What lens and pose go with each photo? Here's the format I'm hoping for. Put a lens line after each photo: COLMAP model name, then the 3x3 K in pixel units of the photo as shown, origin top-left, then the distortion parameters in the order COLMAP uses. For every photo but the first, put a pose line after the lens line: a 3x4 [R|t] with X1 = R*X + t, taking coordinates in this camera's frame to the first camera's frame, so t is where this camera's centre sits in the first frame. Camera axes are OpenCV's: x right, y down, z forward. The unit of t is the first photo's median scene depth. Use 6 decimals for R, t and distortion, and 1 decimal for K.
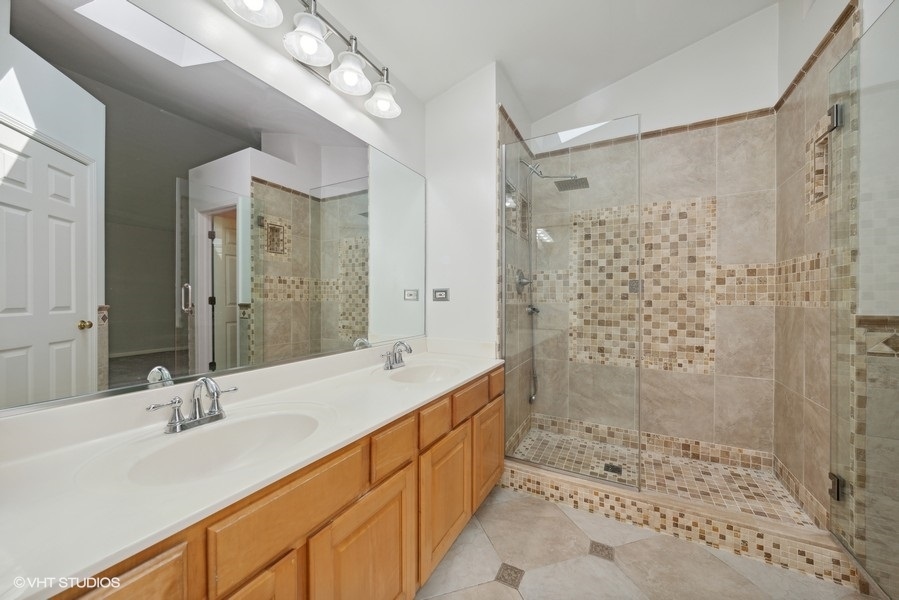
lens RADIAL K [[332.2, 0, 451.8], [0, 332.2, 300.4], [0, 0, 1]] dist [-0.006062, 0.000230]
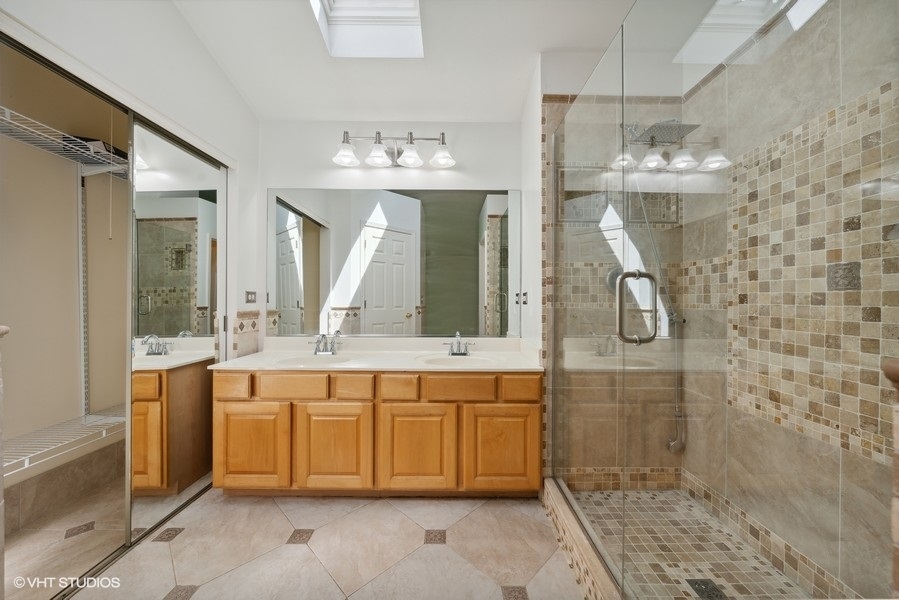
lens RADIAL K [[332.2, 0, 450.3], [0, 332.2, 300.9], [0, 0, 1]] dist [-0.006062, 0.000230]
pose [[0.460540, -0.003002, -0.887634, 0.695647], [-0.006413, 0.999957, -0.006709, -0.001549], [0.887616, 0.008782, 0.460501, 0.274989]]
